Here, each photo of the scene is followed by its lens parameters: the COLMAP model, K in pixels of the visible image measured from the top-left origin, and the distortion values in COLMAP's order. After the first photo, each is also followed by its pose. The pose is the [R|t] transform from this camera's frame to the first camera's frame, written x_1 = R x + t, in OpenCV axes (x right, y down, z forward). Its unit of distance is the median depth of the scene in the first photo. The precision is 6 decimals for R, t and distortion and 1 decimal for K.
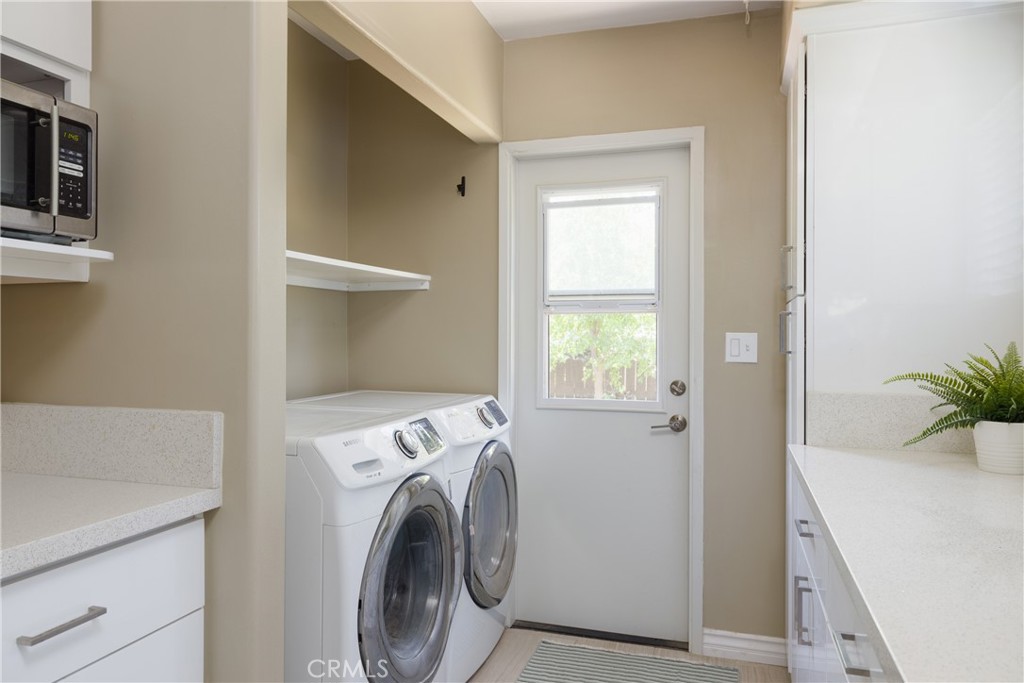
lens RADIAL K [[687.9, 0, 512.0], [0, 687.9, 341.5], [0, 0, 1]] dist [-0.001108, -0.001756]
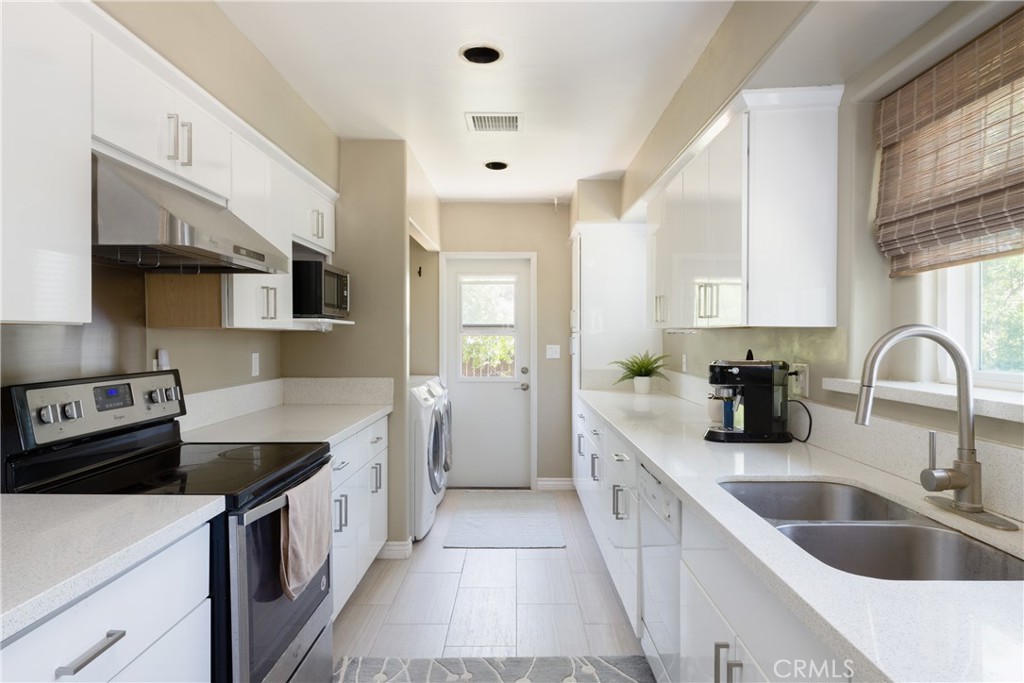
lens RADIAL K [[611.4, 0, 512.0], [0, 611.4, 341.5], [0, 0, 1]] dist [-0.001374, -0.000135]
pose [[0.952570, -0.005182, 0.304276, -0.397833], [0.004829, 0.999987, 0.001913, -0.028312], [-0.304282, -0.000353, 0.952582, -0.854297]]
